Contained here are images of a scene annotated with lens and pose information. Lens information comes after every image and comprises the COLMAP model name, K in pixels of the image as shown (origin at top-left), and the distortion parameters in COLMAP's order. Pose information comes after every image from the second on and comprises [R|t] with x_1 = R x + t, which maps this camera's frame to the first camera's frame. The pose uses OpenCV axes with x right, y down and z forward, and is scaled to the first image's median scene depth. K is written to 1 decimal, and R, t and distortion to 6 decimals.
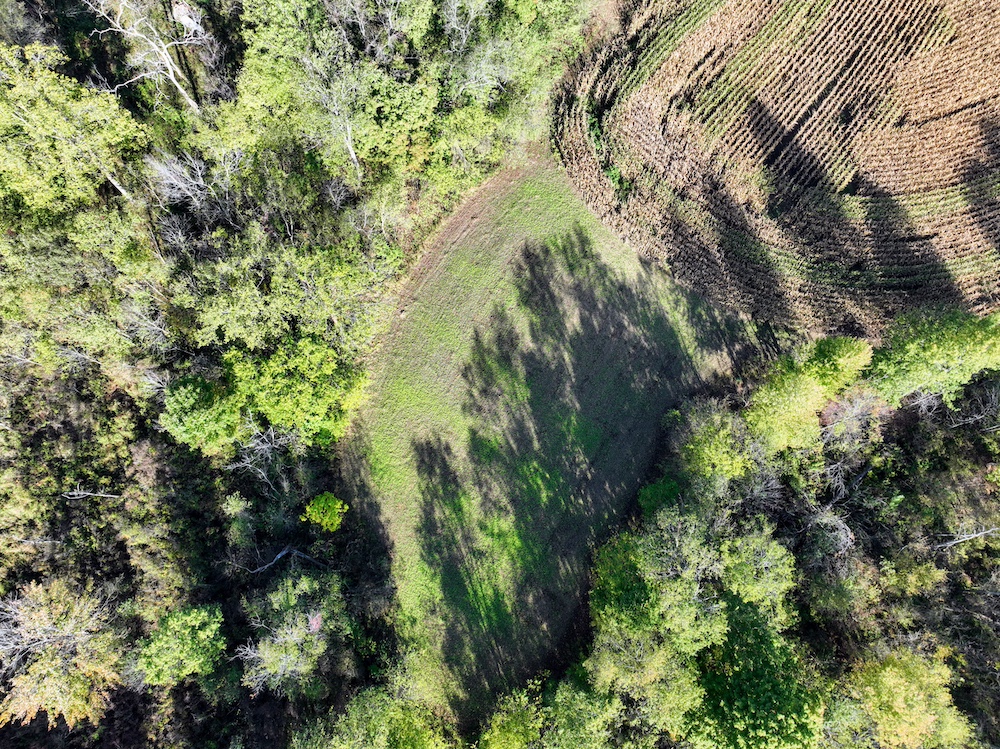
lens RADIAL K [[705.2, 0, 500.0], [0, 705.2, 371.8], [0, 0, 1]] dist [-0.027692, 0.024284]
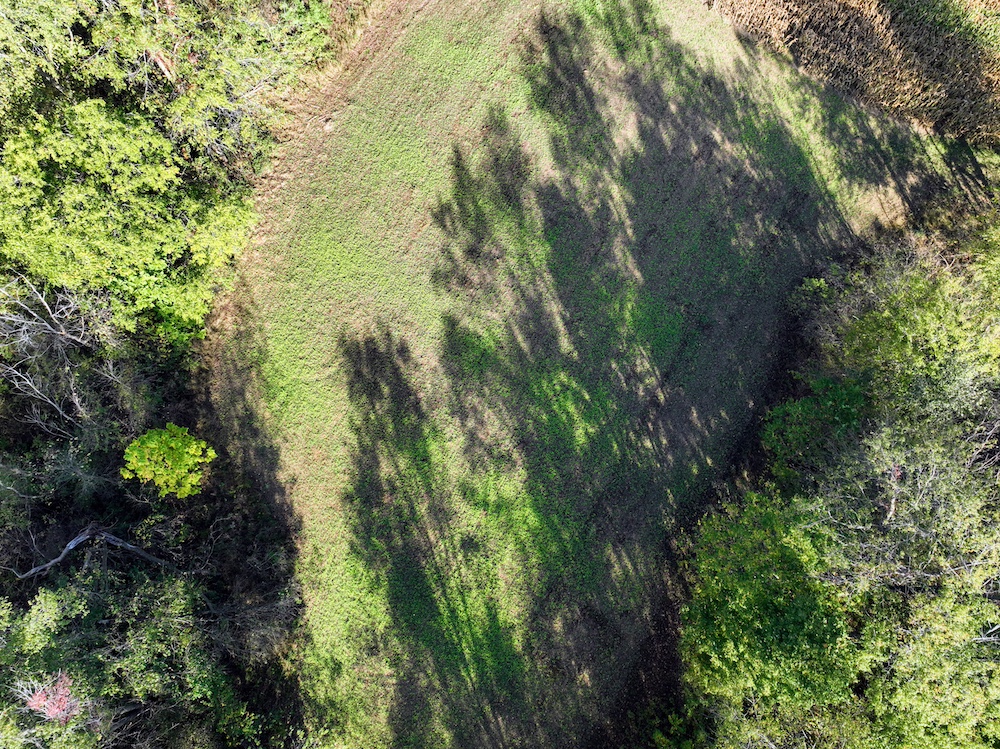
lens RADIAL K [[705.2, 0, 501.2], [0, 705.2, 376.6], [0, 0, 1]] dist [-0.027692, 0.024284]
pose [[0.999976, -0.002771, 0.006382, -0.001782], [0.002742, 0.999986, 0.004579, 0.126443], [-0.006395, -0.004561, 0.999969, 0.446242]]
